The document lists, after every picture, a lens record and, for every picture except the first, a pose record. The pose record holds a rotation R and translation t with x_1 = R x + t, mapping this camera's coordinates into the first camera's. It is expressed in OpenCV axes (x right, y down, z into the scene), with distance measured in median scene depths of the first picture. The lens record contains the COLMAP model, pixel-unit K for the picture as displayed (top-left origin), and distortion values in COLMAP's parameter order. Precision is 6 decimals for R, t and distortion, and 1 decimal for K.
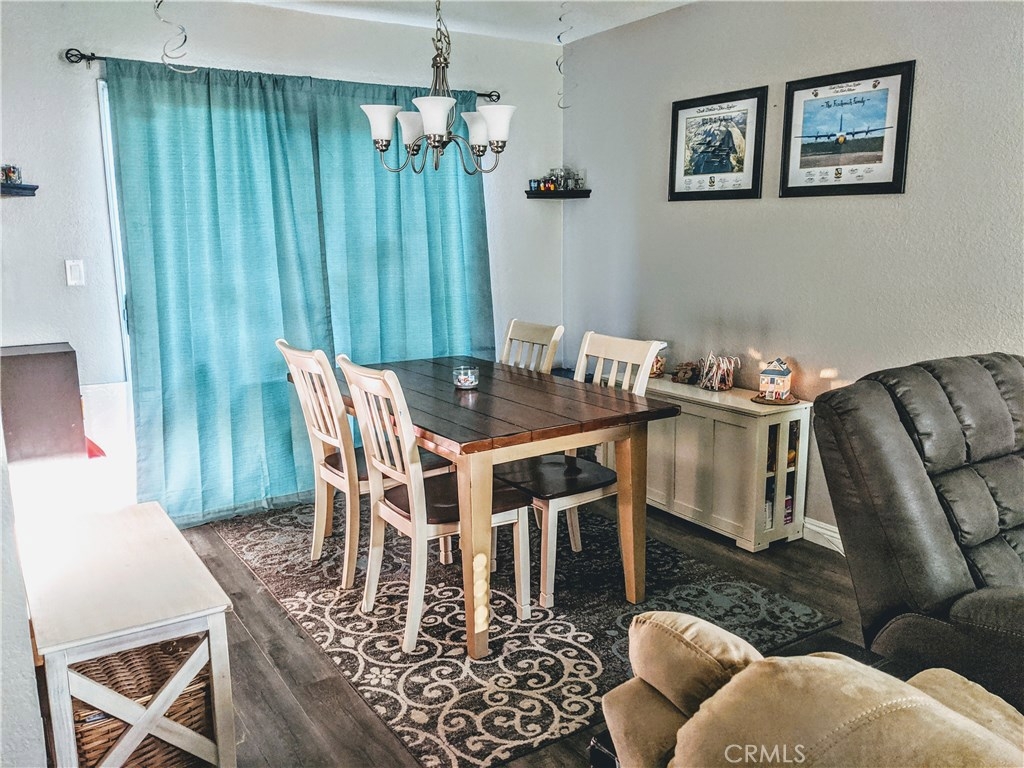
lens RADIAL K [[831.3, 0, 505.5], [0, 831.3, 386.9], [0, 0, 1]] dist [0.082924, -0.169411]
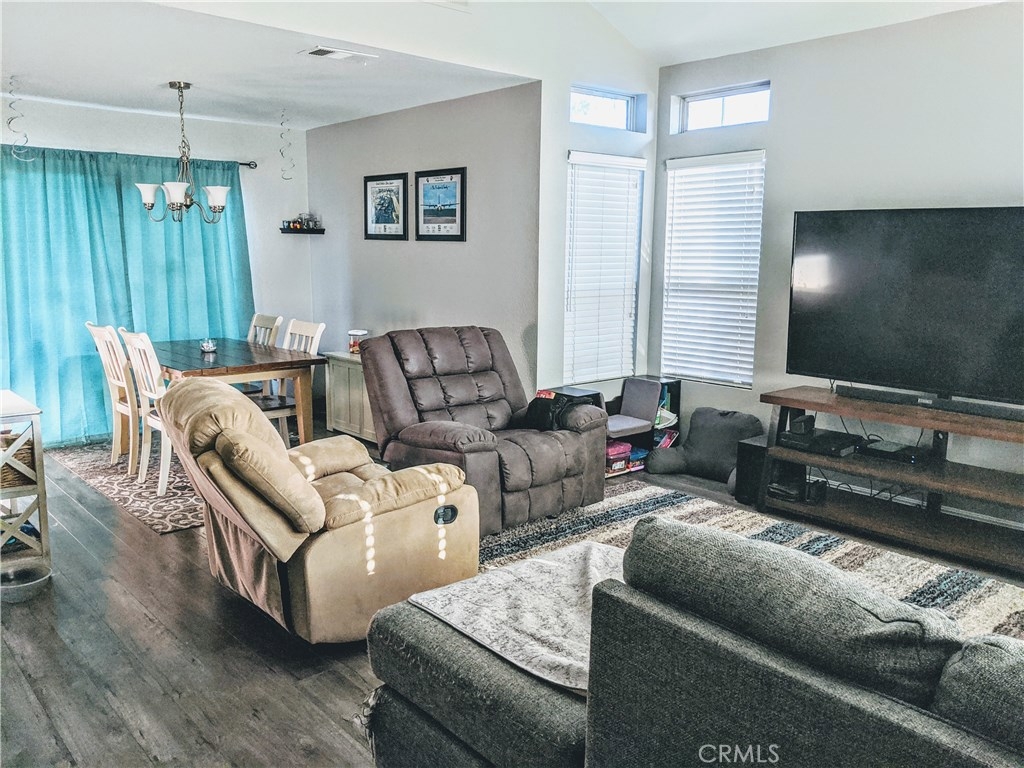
lens RADIAL K [[831.3, 0, 505.5], [0, 831.3, 386.9], [0, 0, 1]] dist [0.082924, -0.169411]
pose [[0.988788, -0.004989, 0.149243, 0.248105], [0.008601, 0.999685, -0.023570, 0.100023], [-0.149078, 0.024589, 0.988520, -0.626120]]
